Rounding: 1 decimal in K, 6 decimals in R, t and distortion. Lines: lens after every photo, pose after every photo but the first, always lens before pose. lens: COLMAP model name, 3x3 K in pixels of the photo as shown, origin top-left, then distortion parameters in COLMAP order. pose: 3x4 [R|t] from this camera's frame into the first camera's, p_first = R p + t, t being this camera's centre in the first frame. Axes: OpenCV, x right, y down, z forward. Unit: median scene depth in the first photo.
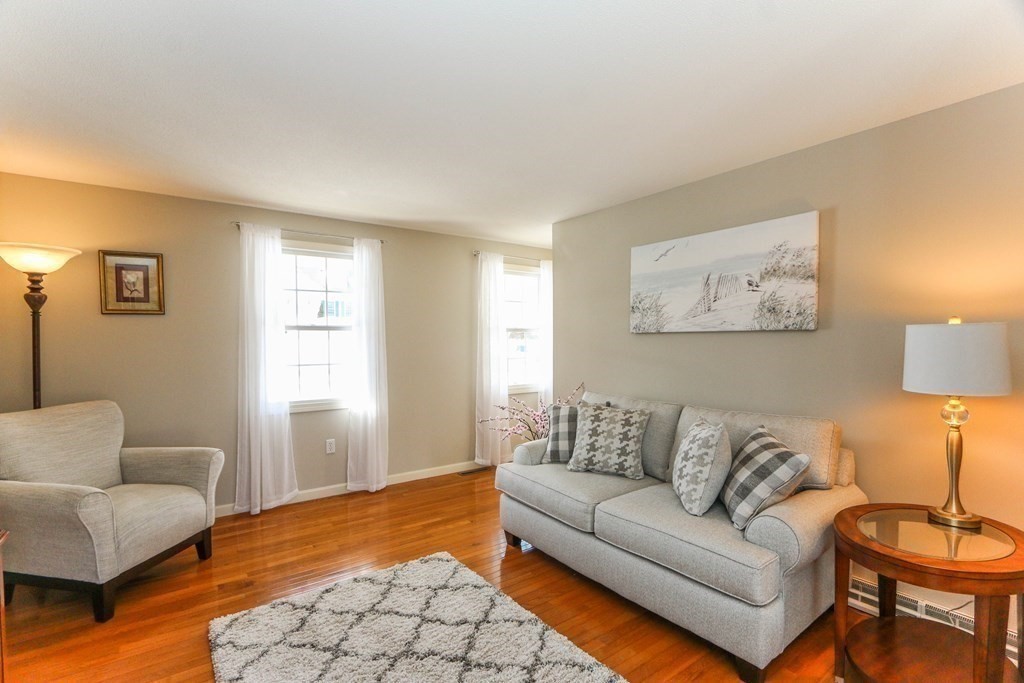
lens RADIAL K [[484.1, 0, 521.7], [0, 484.1, 347.9], [0, 0, 1]] dist [-0.019788, 0.003921]
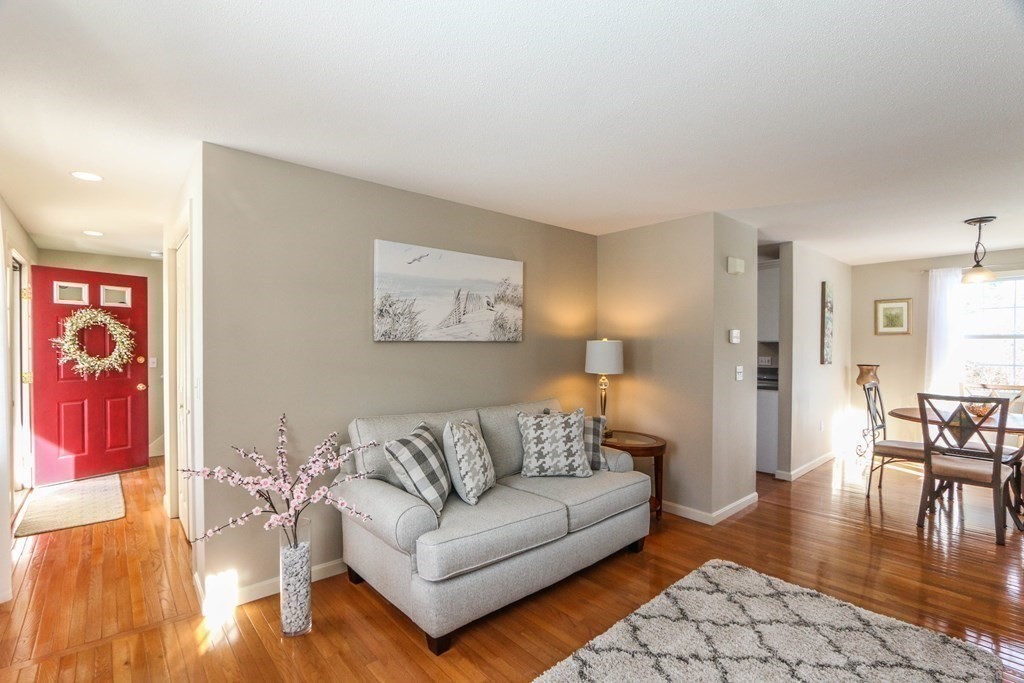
lens RADIAL K [[484.1, 0, 485.4], [0, 484.1, 350.6], [0, 0, 1]] dist [-0.019788, 0.003921]
pose [[-0.086542, -0.012967, 0.996164, -0.804168], [0.012545, 0.999822, 0.014104, -0.030097], [-0.996169, 0.013718, -0.086364, 1.142538]]
